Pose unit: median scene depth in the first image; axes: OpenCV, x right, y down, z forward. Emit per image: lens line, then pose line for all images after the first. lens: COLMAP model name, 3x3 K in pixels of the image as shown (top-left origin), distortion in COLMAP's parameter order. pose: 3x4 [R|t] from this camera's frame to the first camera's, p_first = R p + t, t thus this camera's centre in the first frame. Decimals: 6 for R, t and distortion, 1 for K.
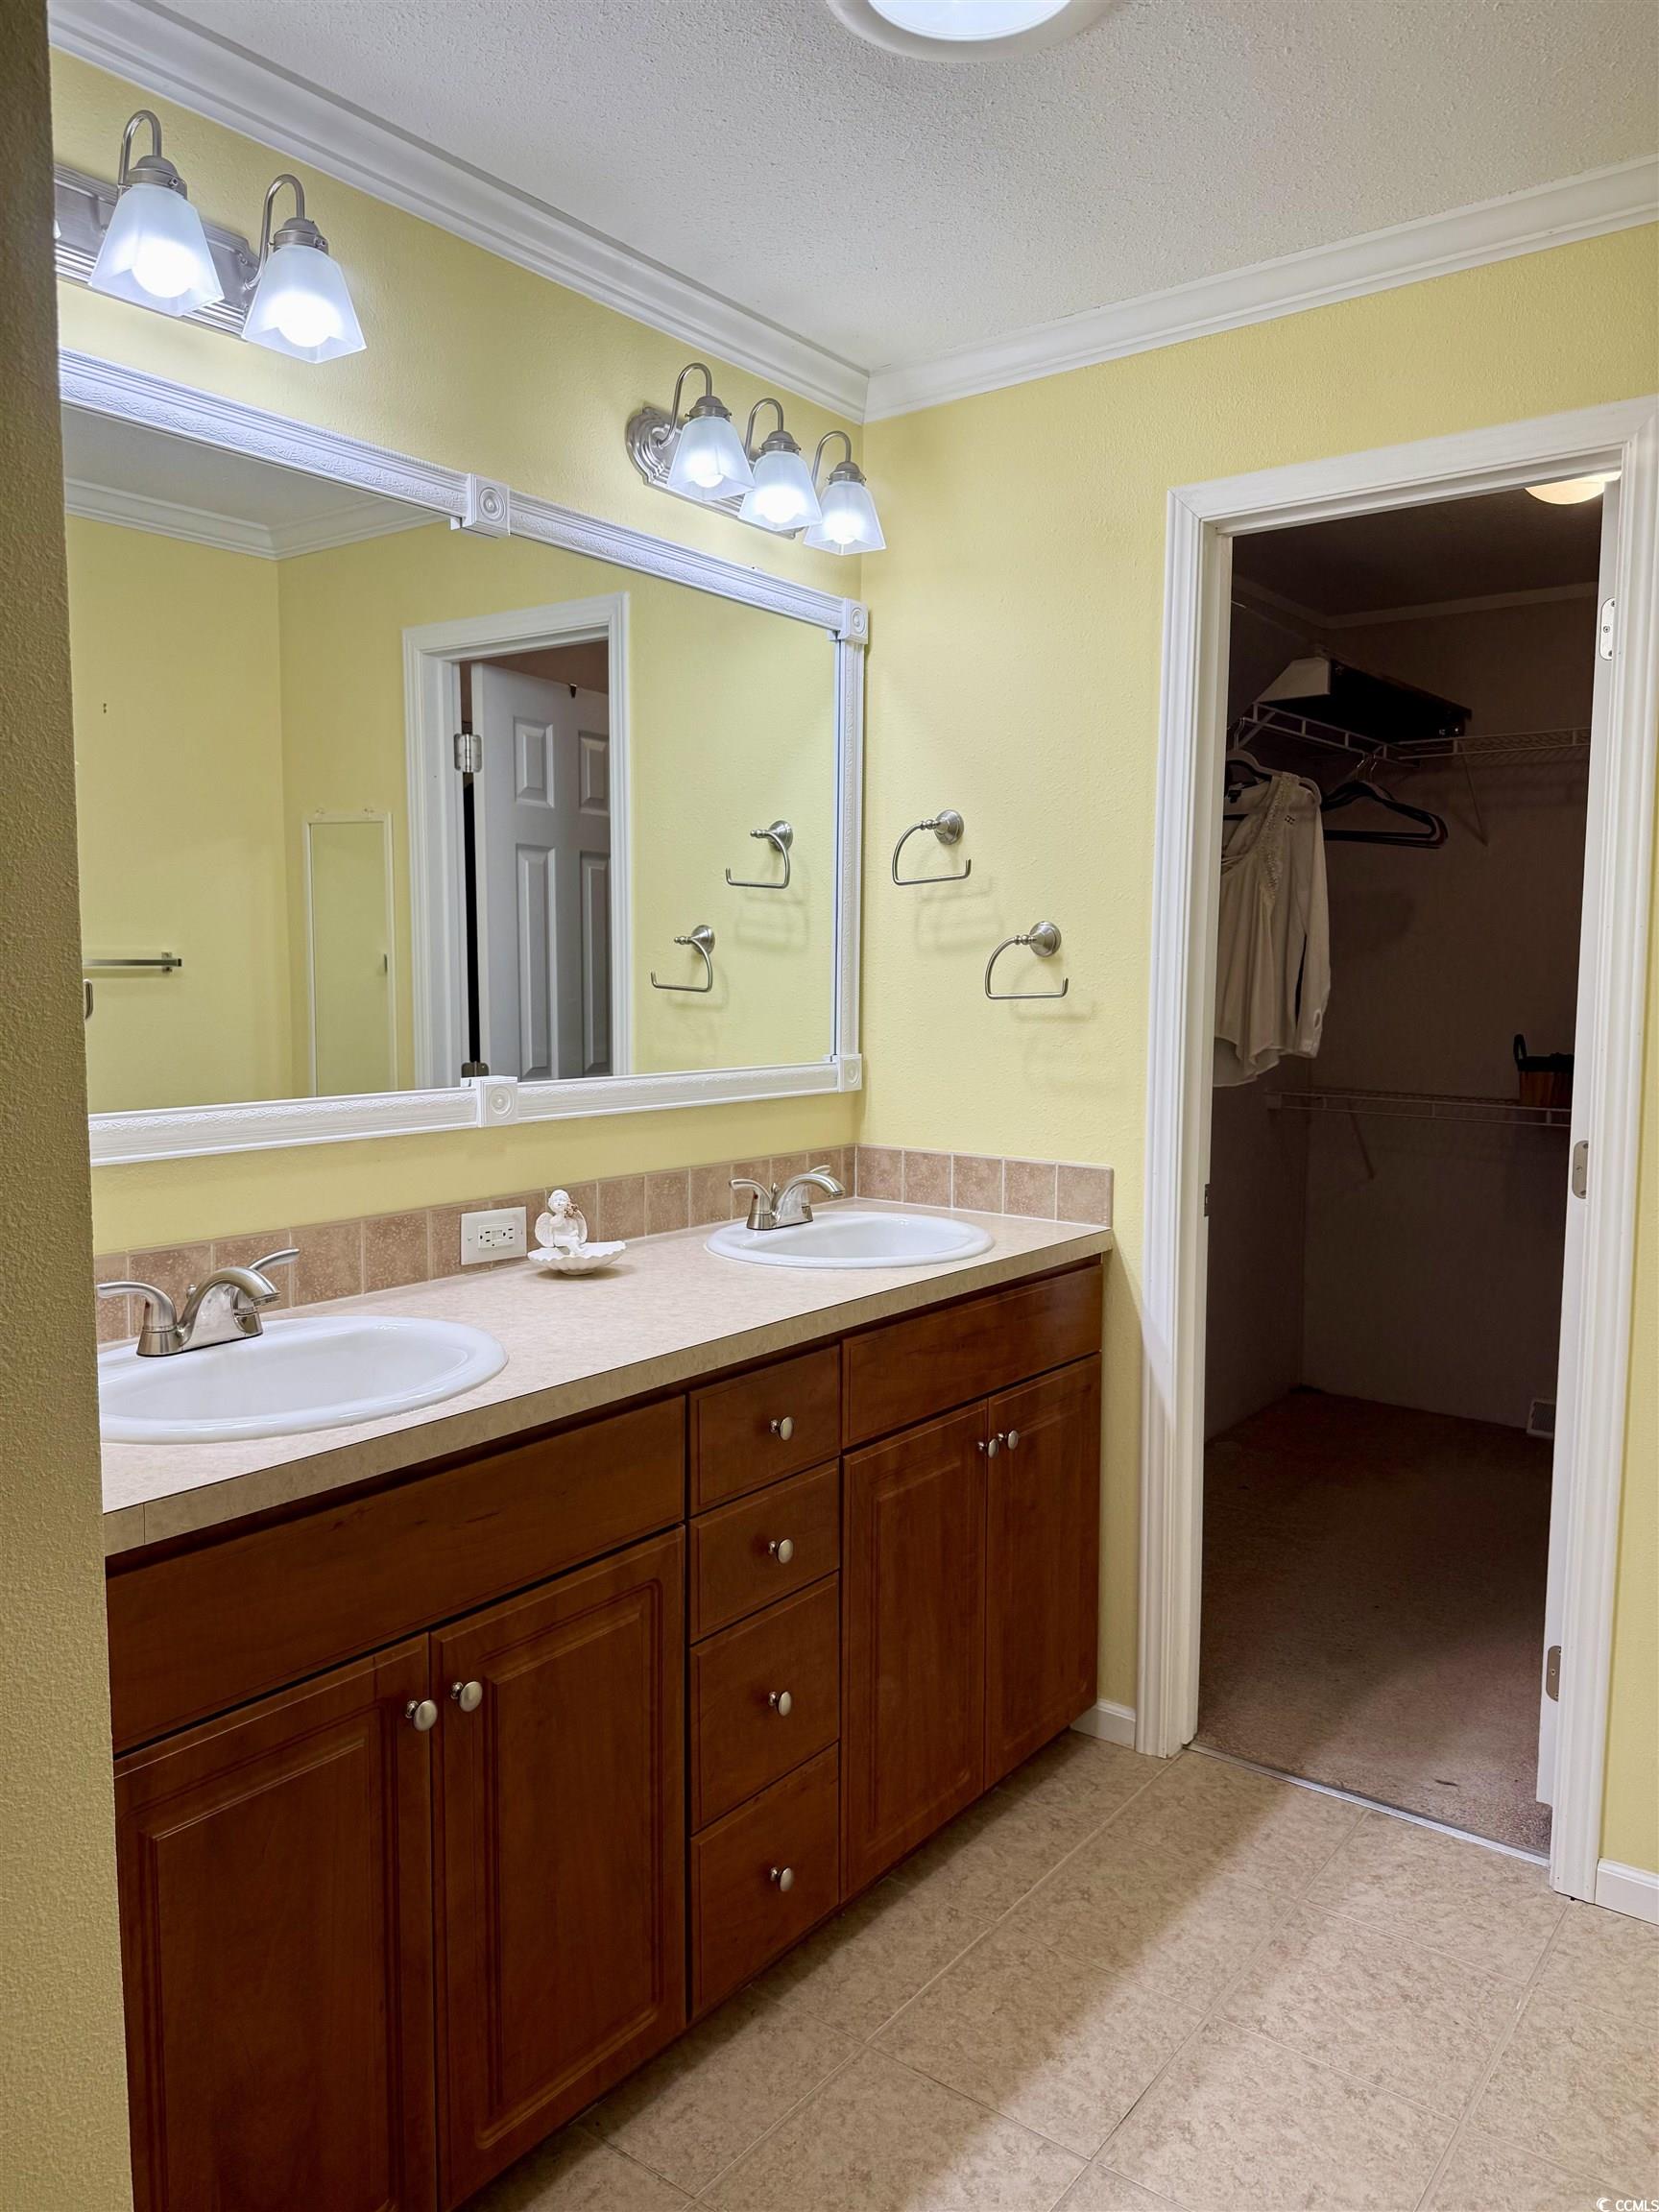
lens RADIAL K [[1565.6, 0, 808.0], [0, 1565.6, 1127.1], [0, 0, 1]] dist [0.040495, -0.051150]
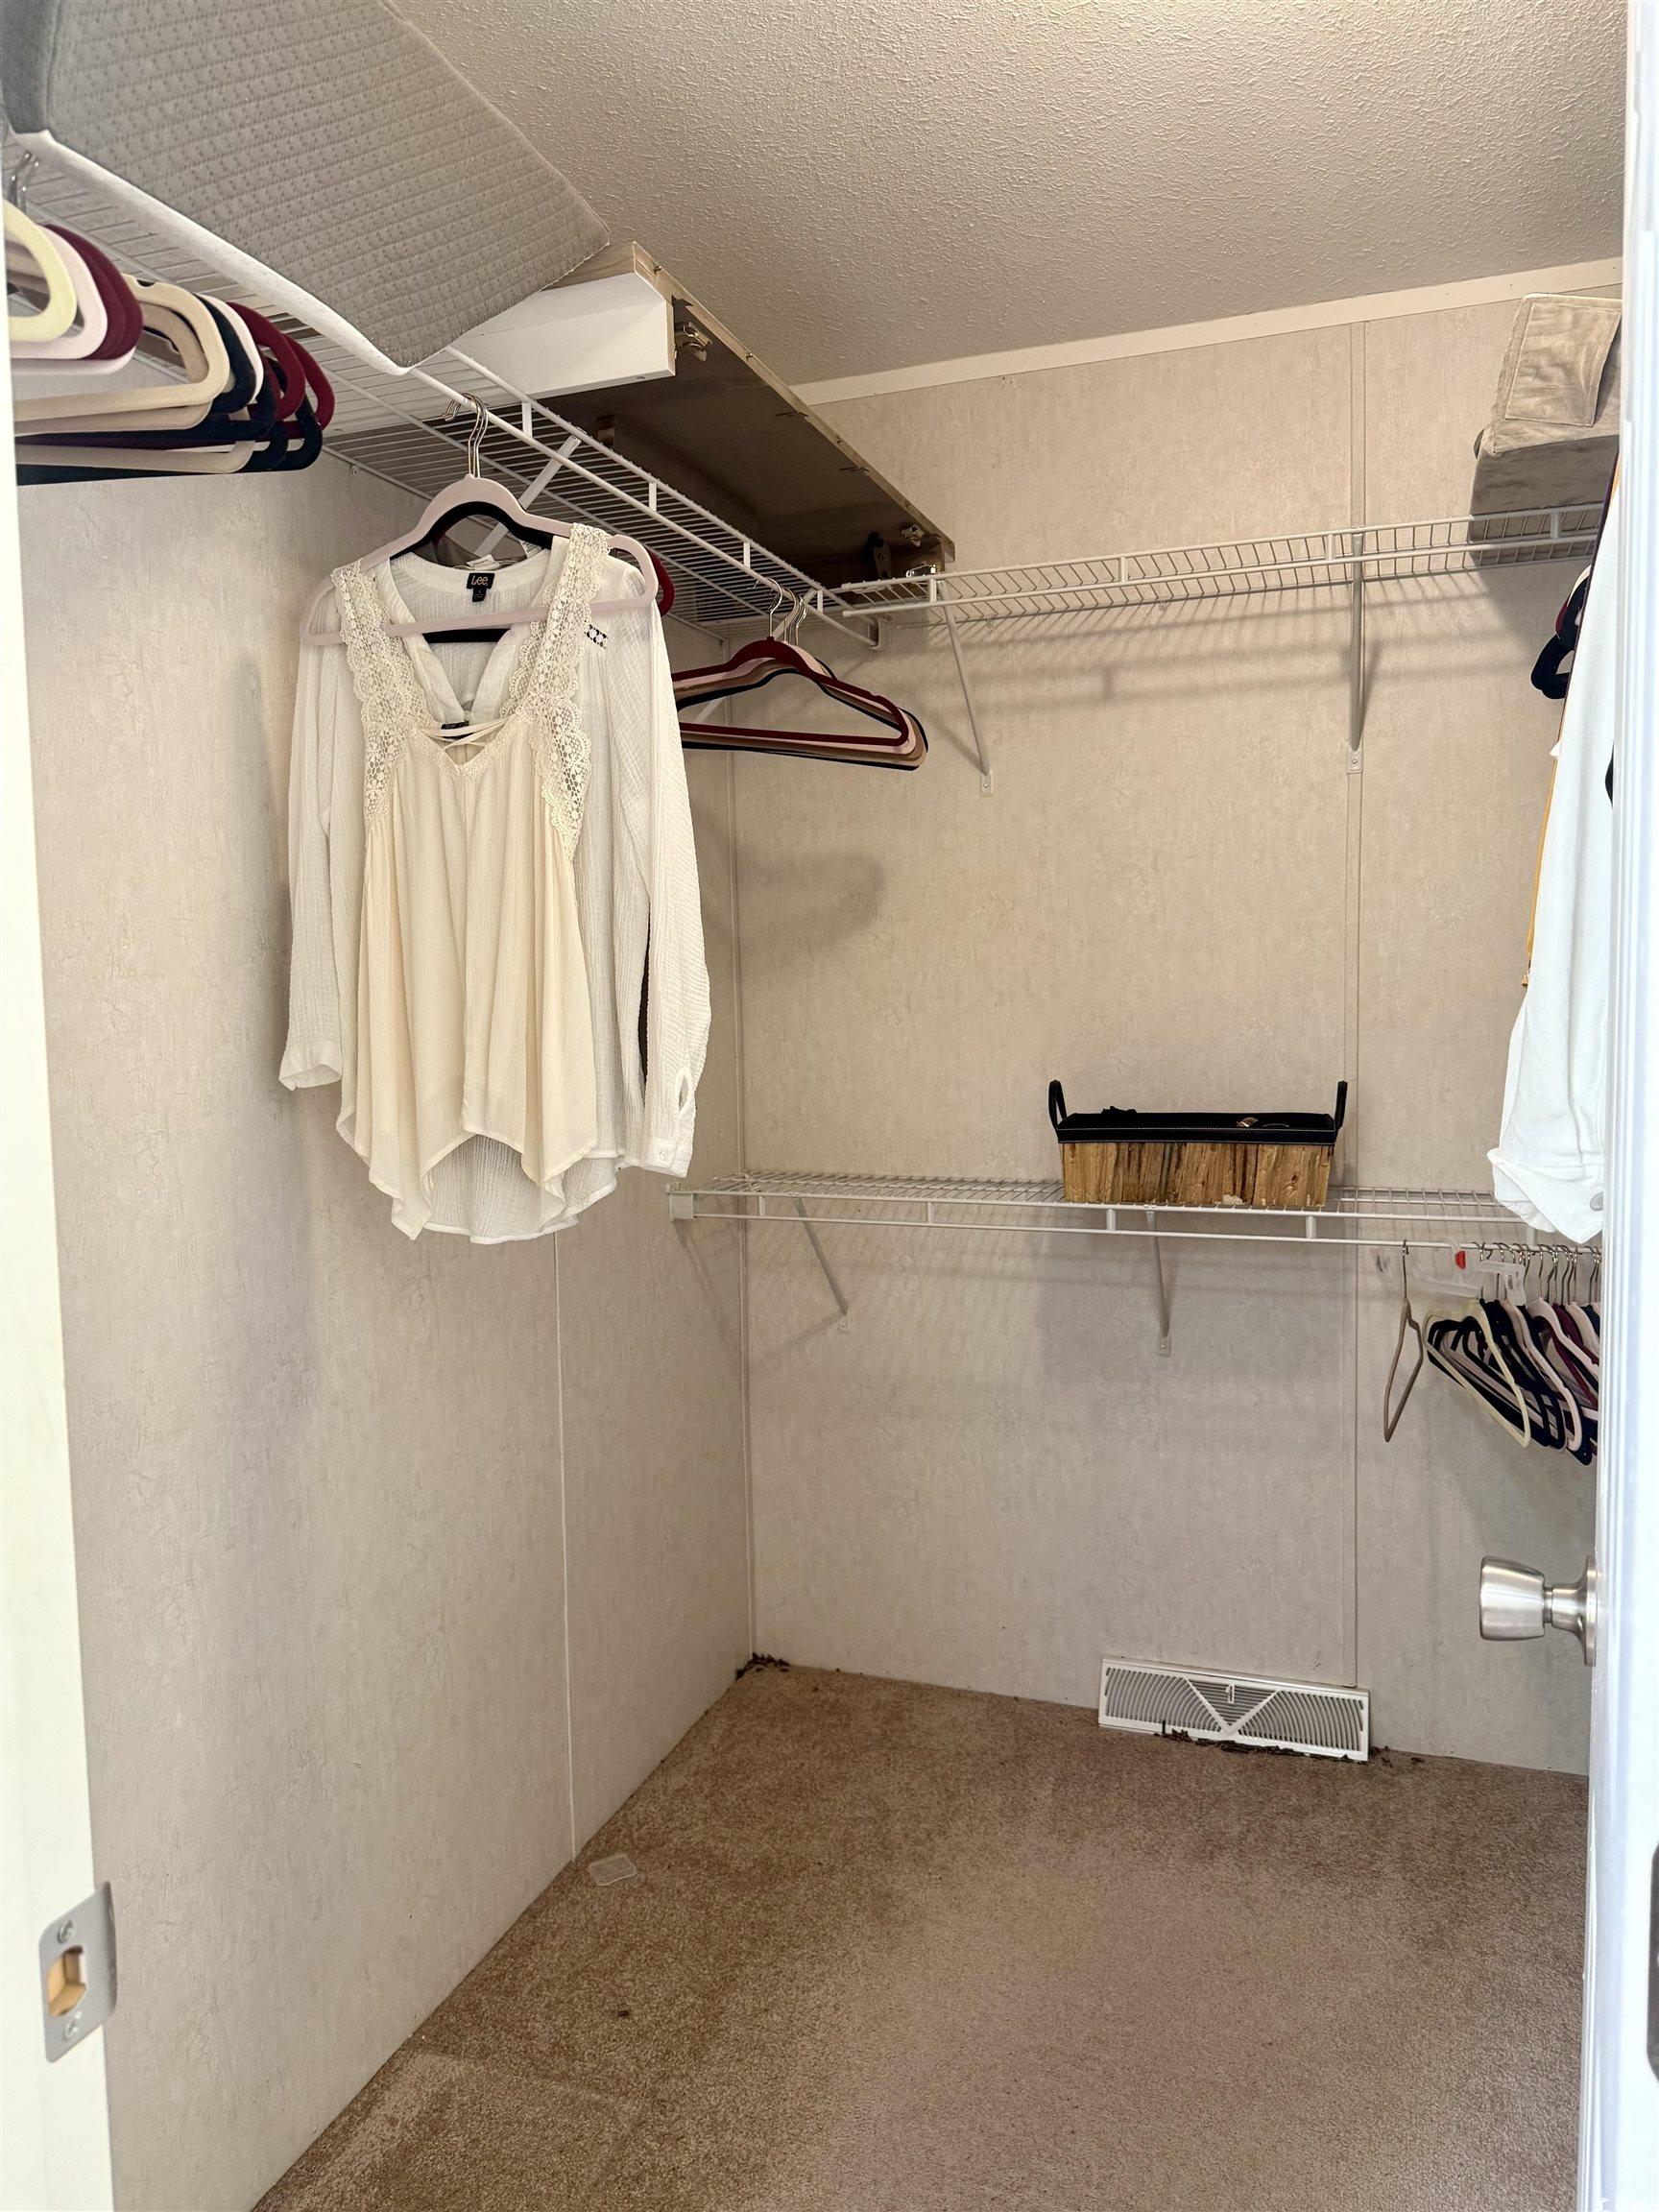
lens RADIAL K [[1565.6, 0, 836.0], [0, 1565.6, 1104.2], [0, 0, 1]] dist [0.040495, -0.051150]
pose [[0.946933, -0.045041, 0.318261, 0.218219], [0.053334, 0.998425, -0.017387, -0.053333], [-0.316976, 0.033438, 0.947844, 0.554539]]
